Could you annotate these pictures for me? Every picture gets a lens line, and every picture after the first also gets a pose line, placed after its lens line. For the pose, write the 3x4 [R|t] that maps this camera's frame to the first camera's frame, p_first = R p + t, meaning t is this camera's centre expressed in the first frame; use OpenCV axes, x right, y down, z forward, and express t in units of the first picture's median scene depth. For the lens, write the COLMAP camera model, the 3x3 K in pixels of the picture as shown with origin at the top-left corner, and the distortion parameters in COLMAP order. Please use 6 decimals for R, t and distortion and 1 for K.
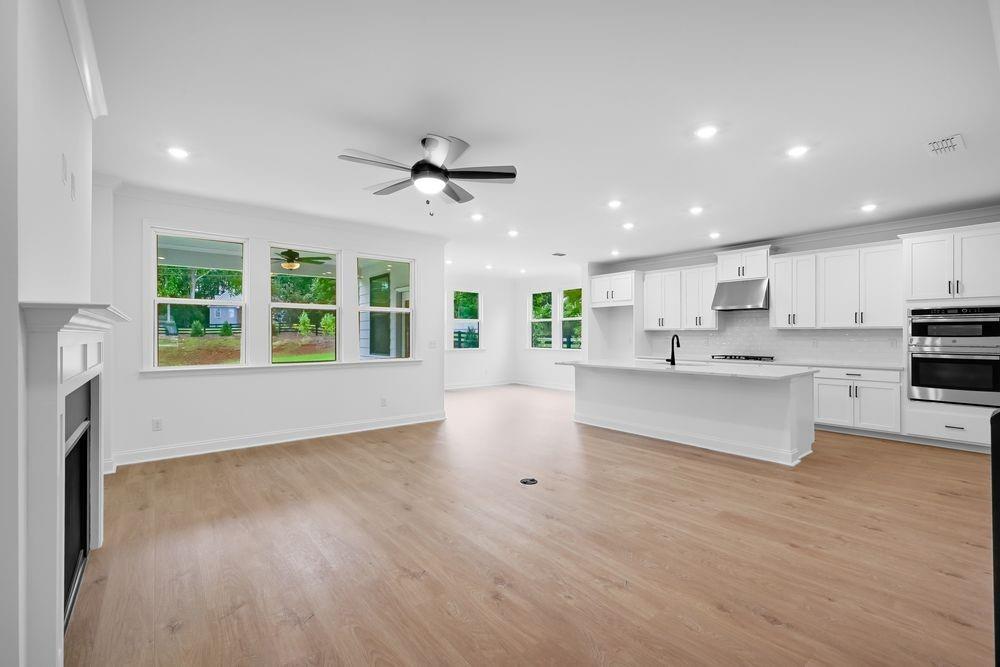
lens RADIAL K [[430.4, 0, 515.7], [0, 430.4, 336.0], [0, 0, 1]] dist [0.000806, 0.000137]
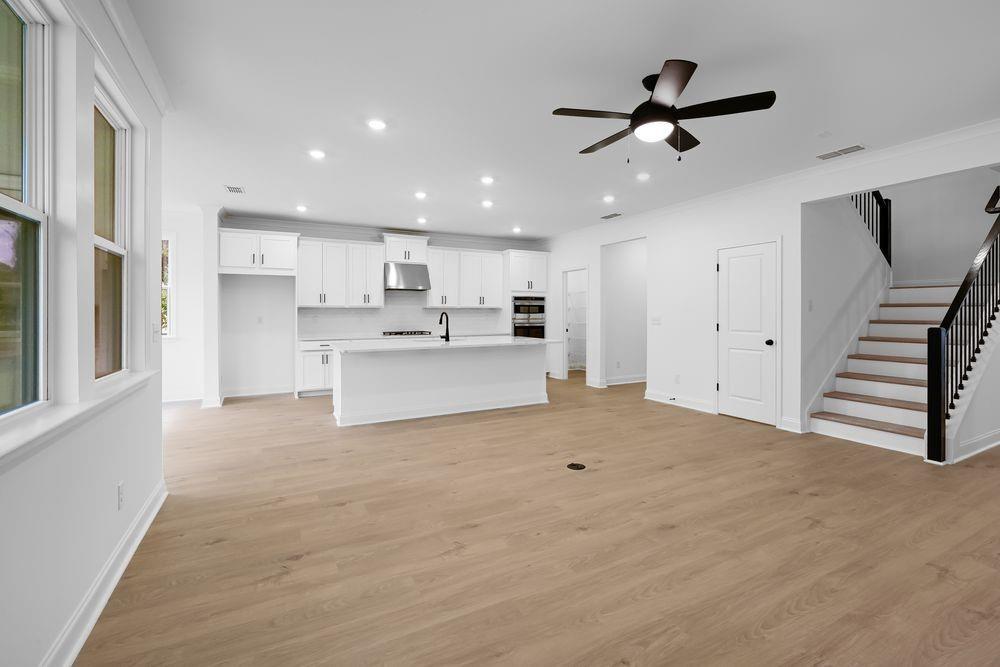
lens RADIAL K [[430.9, 0, 498.4], [0, 430.9, 317.7], [0, 0, 1]] dist [0.001428, 0.000776]
pose [[0.216714, -0.013293, 0.976145, -0.731528], [0.002878, 0.999912, 0.012977, -0.003994], [-0.976231, -0.000003, 0.216733, 0.750261]]
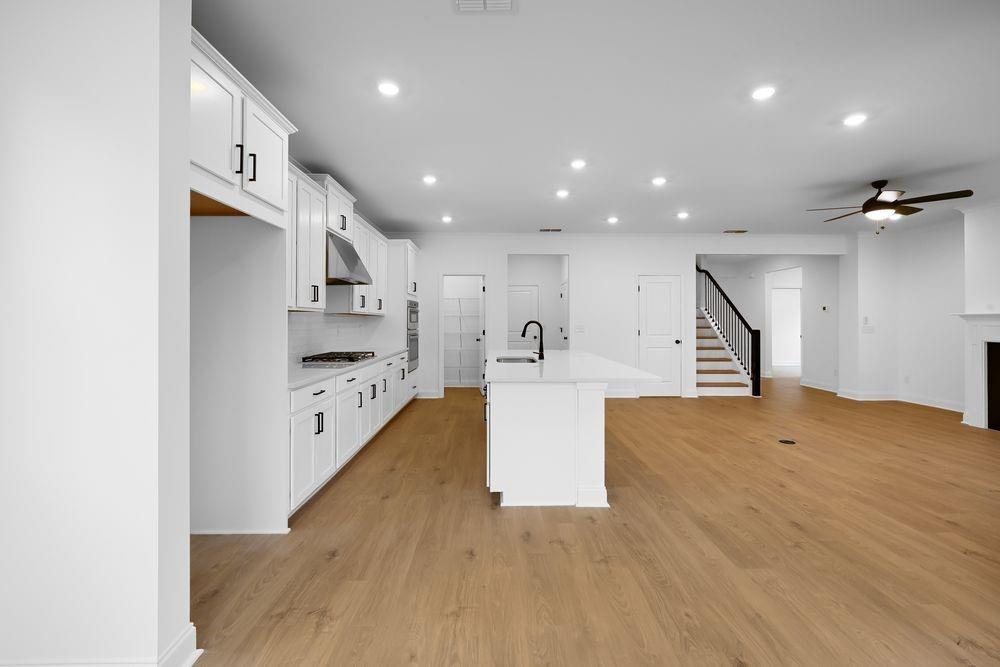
lens RADIAL K [[430.9, 0, 498.4], [0, 430.9, 317.7], [0, 0, 1]] dist [0.001428, 0.000776]
pose [[-0.773782, 0.004369, 0.633437, -0.082505], [-0.002261, 0.999951, -0.009659, -0.001379], [-0.633448, -0.008906, -0.773734, 1.943467]]
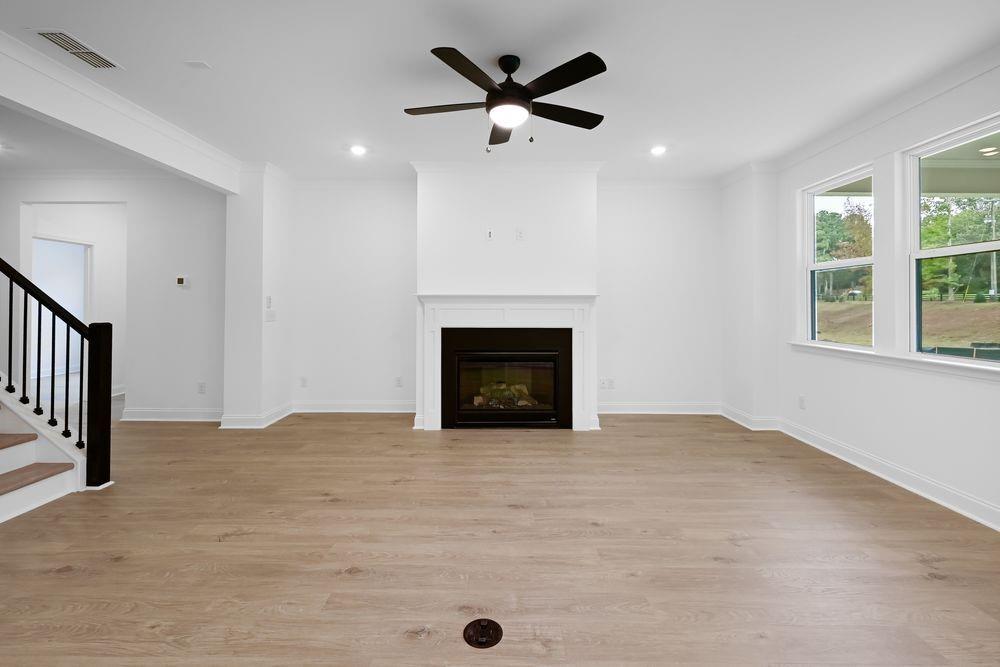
lens RADIAL K [[437.1, 0, 502.9], [0, 437.1, 302.6], [0, 0, 1]] dist [0.000473, 0.000281]
pose [[-0.653746, -0.006113, -0.756689, 0.285443], [-0.002833, 0.999980, -0.005630, -0.003592], [0.756709, -0.001537, -0.653750, 1.027367]]
